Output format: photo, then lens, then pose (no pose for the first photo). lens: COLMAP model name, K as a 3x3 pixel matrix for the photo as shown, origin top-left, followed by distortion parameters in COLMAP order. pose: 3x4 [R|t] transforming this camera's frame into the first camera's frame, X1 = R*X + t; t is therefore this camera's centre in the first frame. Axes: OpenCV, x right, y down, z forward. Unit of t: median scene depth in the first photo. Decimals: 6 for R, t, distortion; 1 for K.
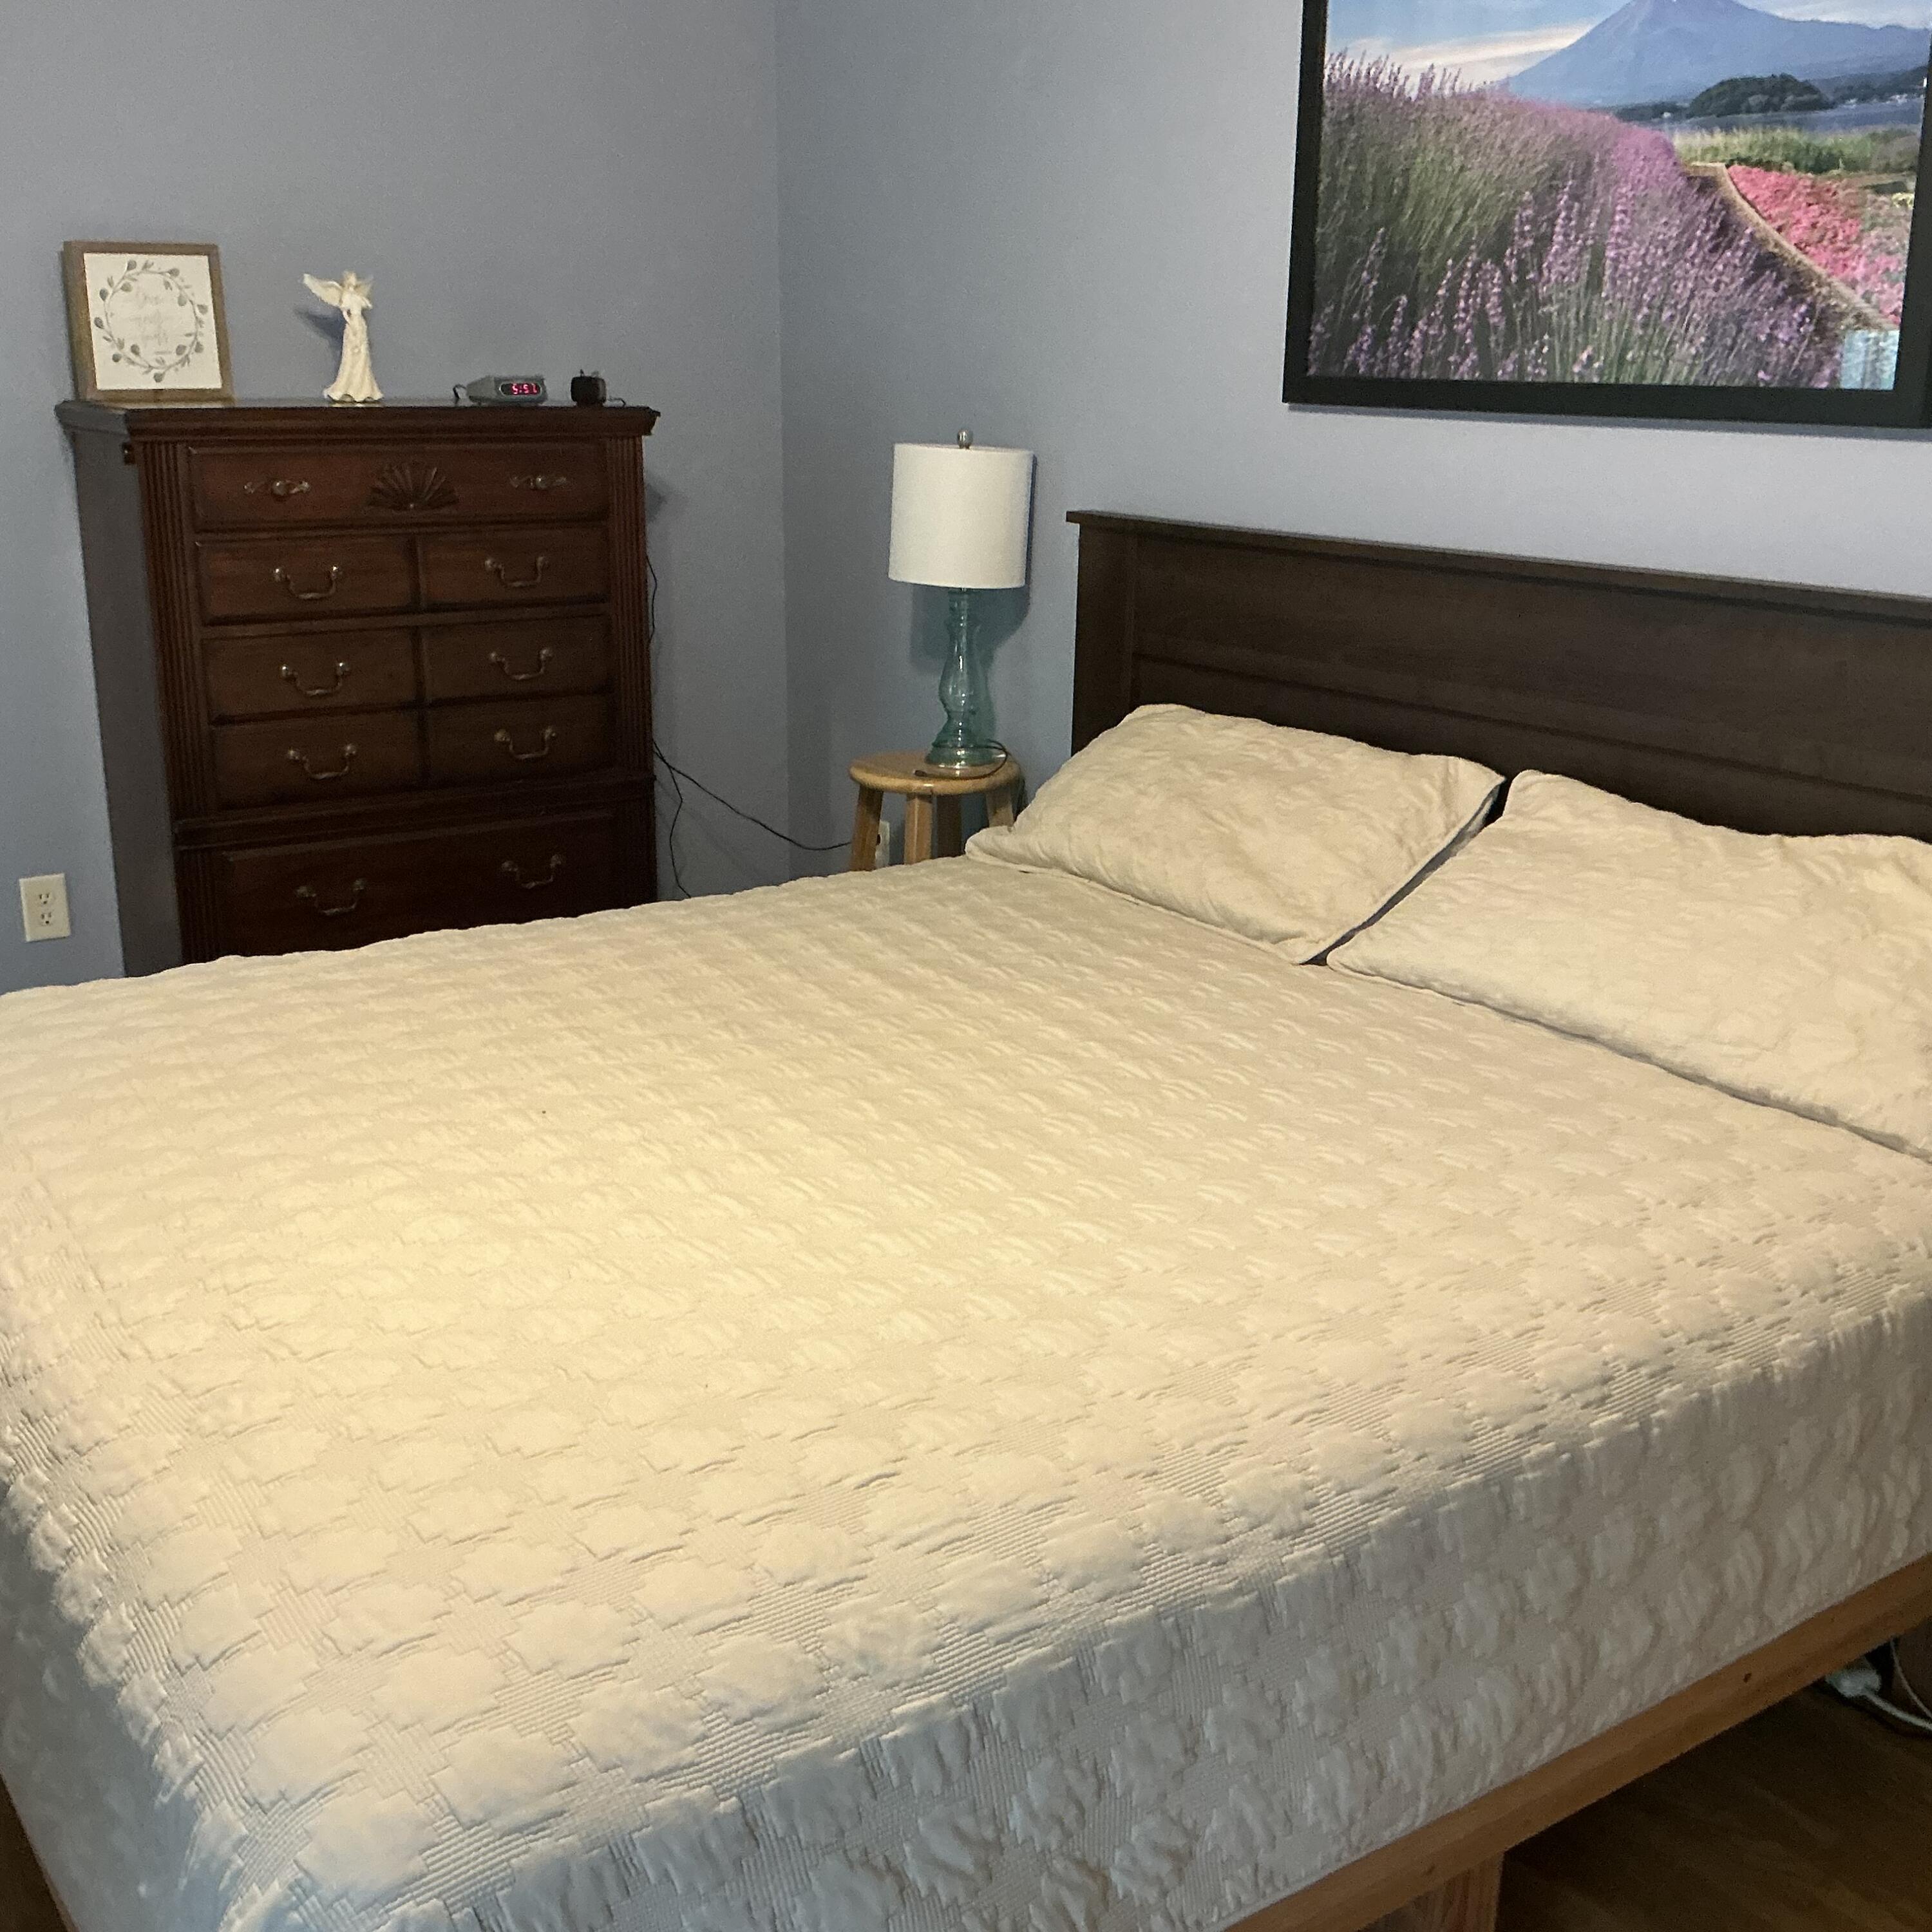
lens RADIAL K [[2117.8, 0, 966.0], [0, 2117.8, 966.0], [0, 0, 1]] dist [0.130649, -0.301414]
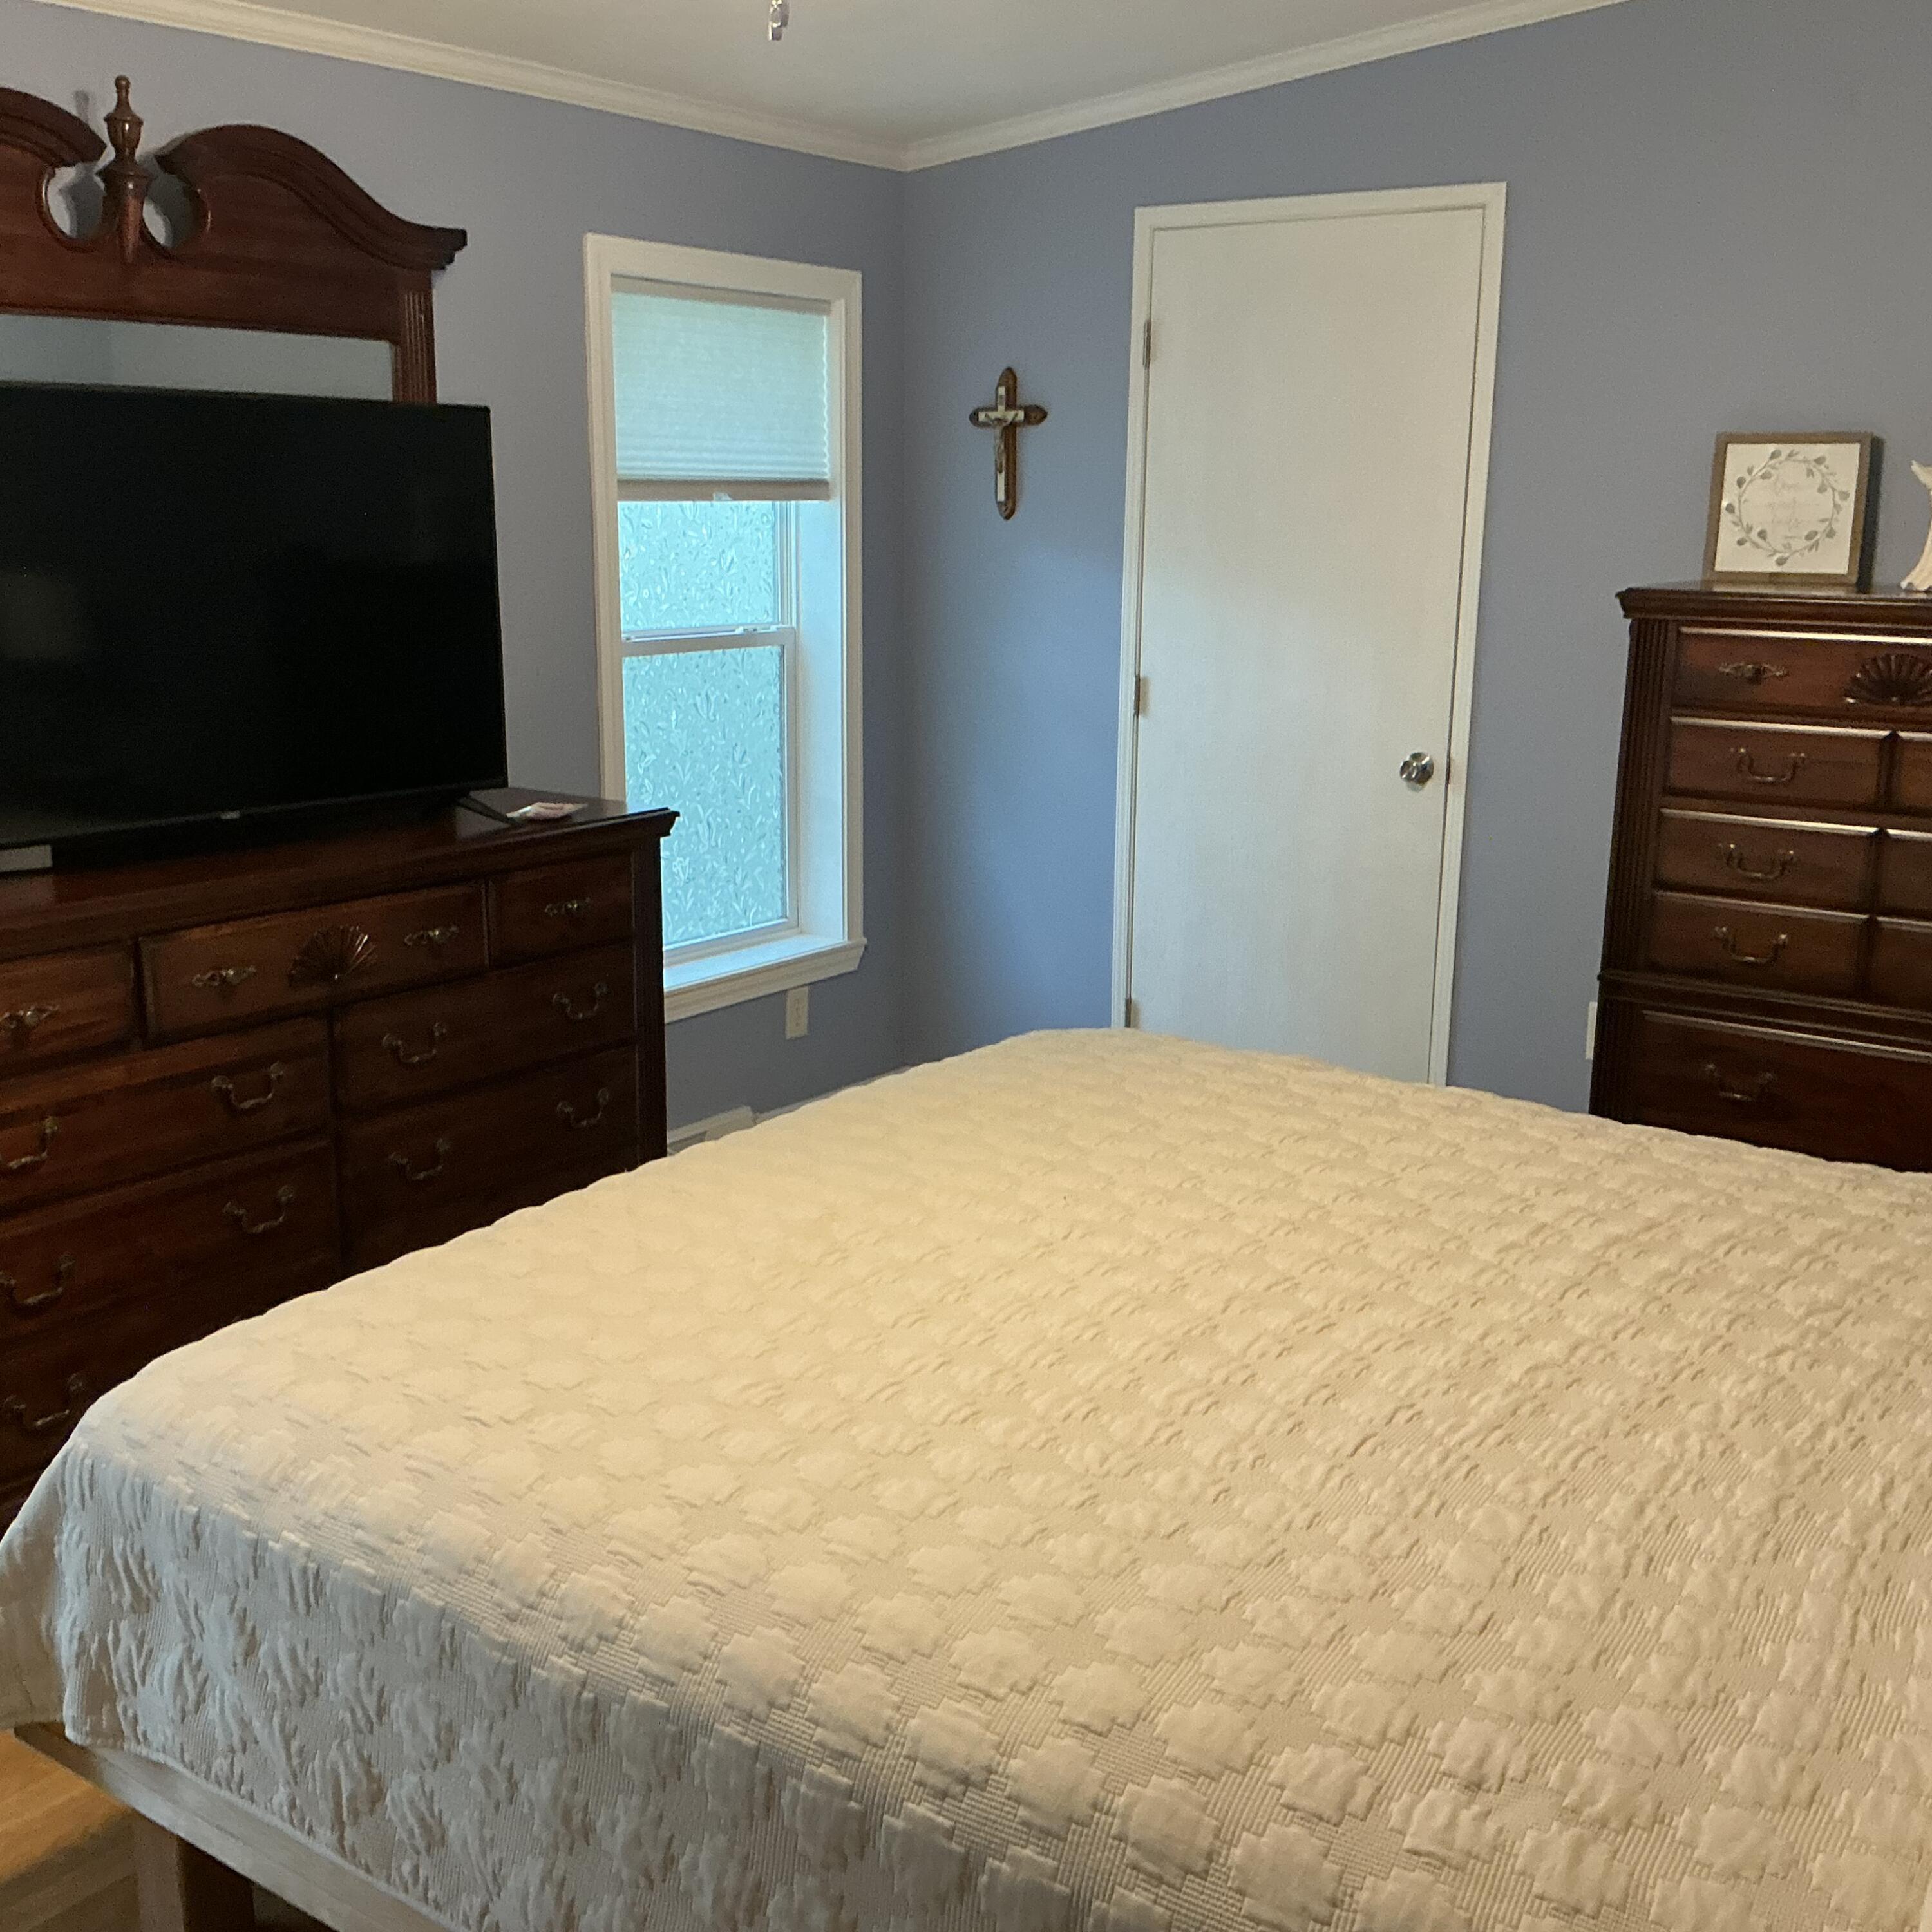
lens RADIAL K [[2117.8, 0, 966.0], [0, 2117.8, 966.0], [0, 0, 1]] dist [0.130649, -0.301414]
pose [[0.347013, 0.202110, -0.915824, 0.695879], [-0.270315, 0.956617, 0.108688, -0.139011], [0.898060, 0.209845, 0.386592, 0.428600]]
